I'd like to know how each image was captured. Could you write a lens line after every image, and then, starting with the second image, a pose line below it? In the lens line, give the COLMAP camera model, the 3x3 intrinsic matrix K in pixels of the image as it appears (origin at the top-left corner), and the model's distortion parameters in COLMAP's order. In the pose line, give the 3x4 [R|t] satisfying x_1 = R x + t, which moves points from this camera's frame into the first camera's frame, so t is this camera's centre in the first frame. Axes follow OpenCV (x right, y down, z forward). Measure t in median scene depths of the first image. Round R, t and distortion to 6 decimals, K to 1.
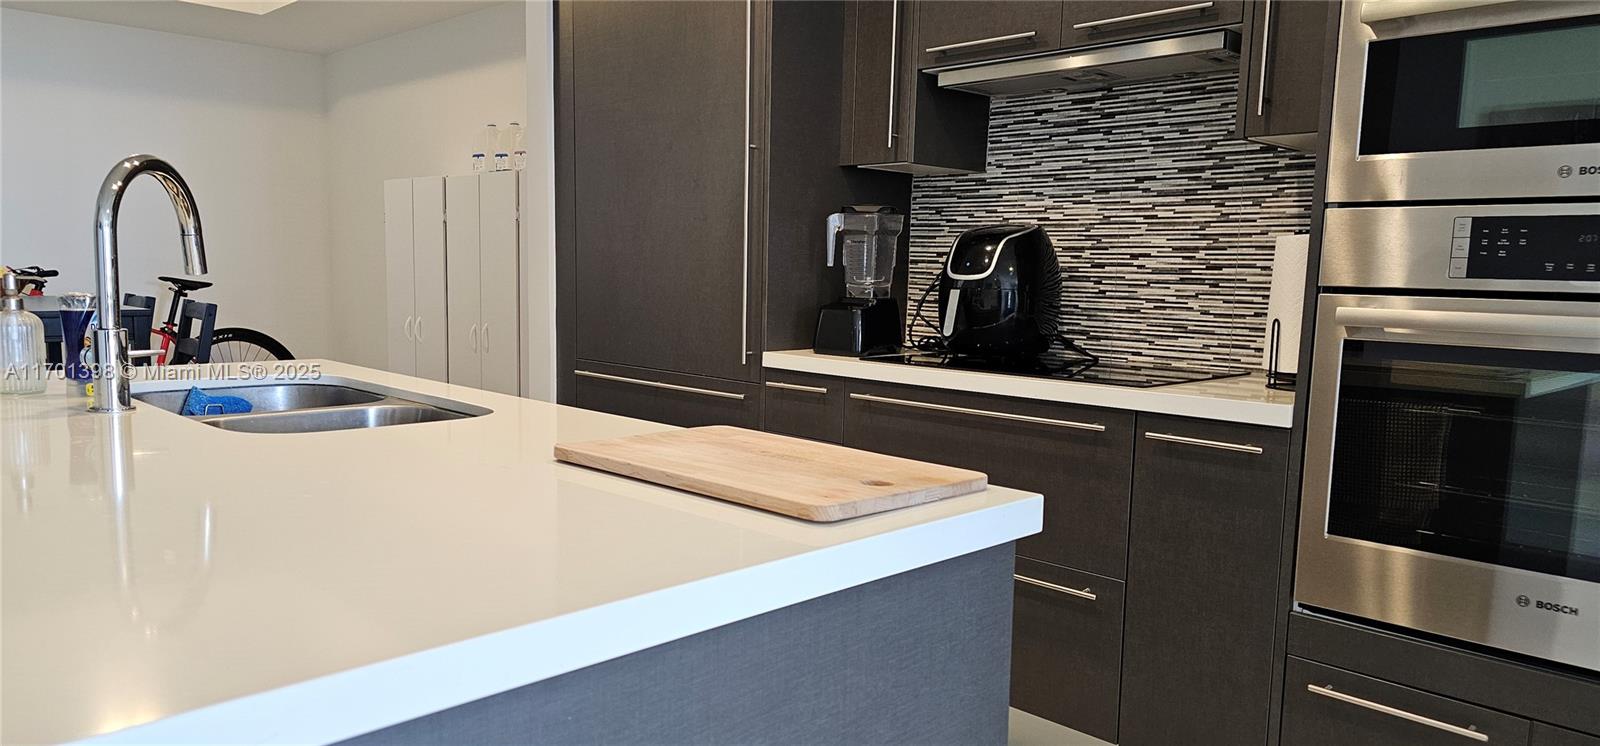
lens RADIAL K [[1072.7, 0, 784.2], [0, 1072.7, 397.6], [0, 0, 1]] dist [0.031283, -0.003297]
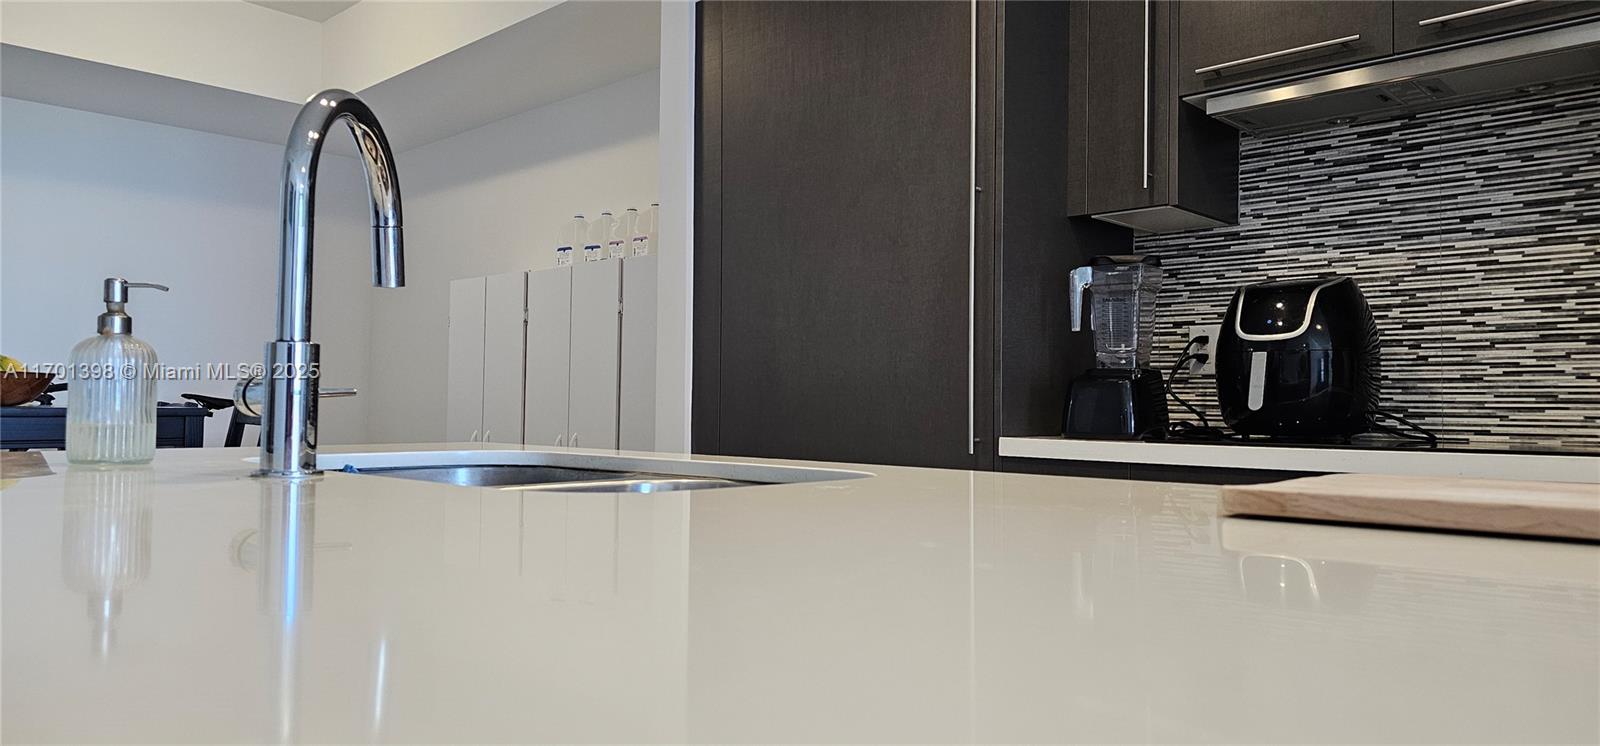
lens RADIAL K [[1064.0, 0, 797.8], [0, 1064.0, 366.1], [0, 0, 1]] dist [0.064132, -0.073392]
pose [[0.999573, -0.010149, 0.027399, -0.197092], [0.014366, 0.987265, -0.158433, 0.029392], [-0.025442, 0.158759, 0.986990, 0.219586]]
